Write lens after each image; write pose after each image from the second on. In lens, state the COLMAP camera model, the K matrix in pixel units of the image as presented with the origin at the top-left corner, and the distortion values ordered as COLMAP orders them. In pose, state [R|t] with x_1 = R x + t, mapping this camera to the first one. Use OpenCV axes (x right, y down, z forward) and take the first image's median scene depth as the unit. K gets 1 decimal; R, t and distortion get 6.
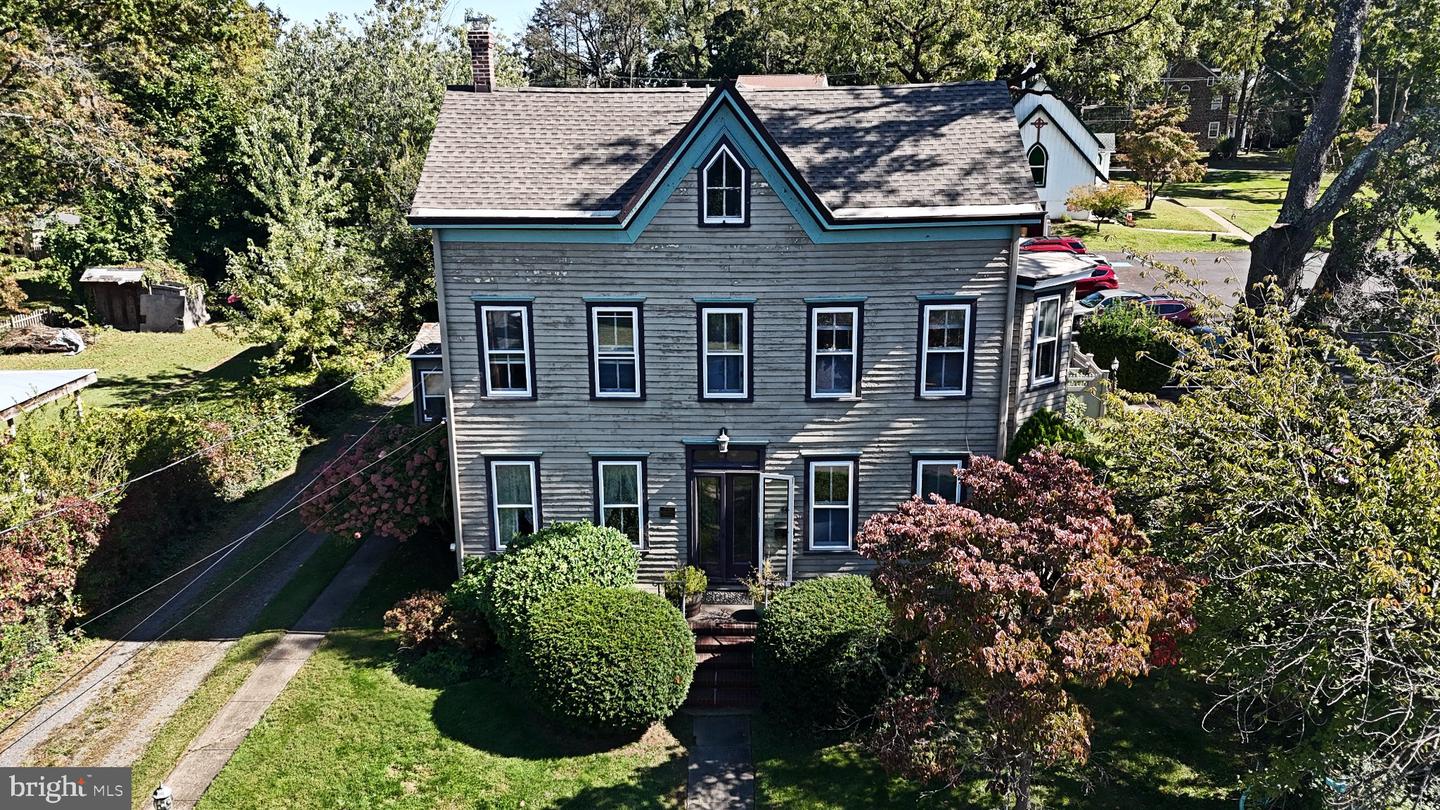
lens RADIAL K [[1069.6, 0, 715.3], [0, 1069.6, 409.0], [0, 0, 1]] dist [0.044303, -0.003259]
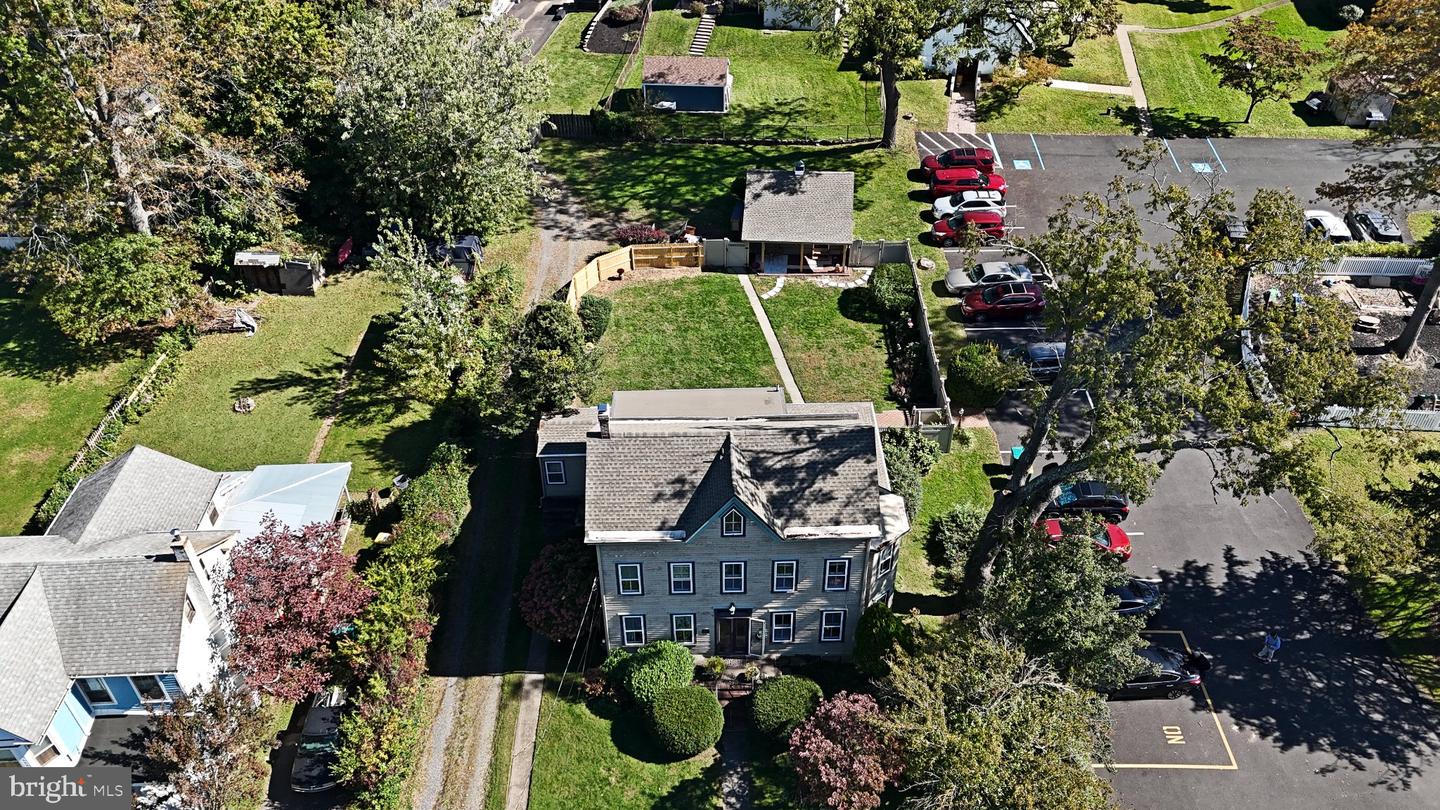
lens RADIAL K [[1108.2, 0, 717.1], [0, 1108.2, 367.5], [0, 0, 1]] dist [0.064208, -0.003383]
pose [[0.999279, -0.025869, 0.027806, -0.071956], [0.014100, 0.932520, 0.360843, -1.240596], [-0.035264, -0.360191, 0.932212, -0.917051]]
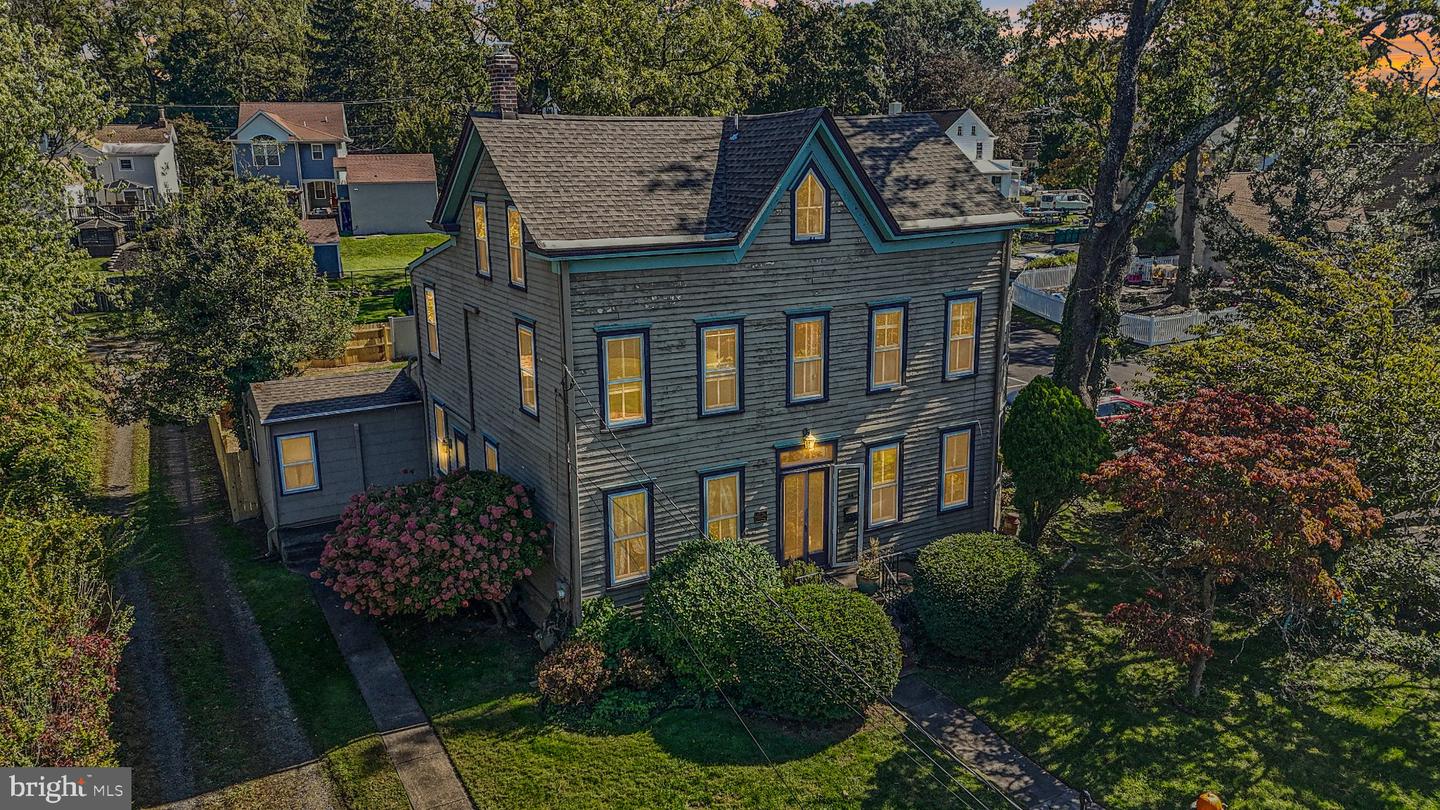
lens RADIAL K [[1069.6, 0, 715.3], [0, 1069.6, 409.0], [0, 0, 1]] dist [0.044303, -0.003259]
pose [[0.861401, -0.125987, 0.492052, -0.607774], [0.139731, 0.990150, 0.008905, -0.024652], [-0.488327, 0.061084, 0.870520, 0.101883]]
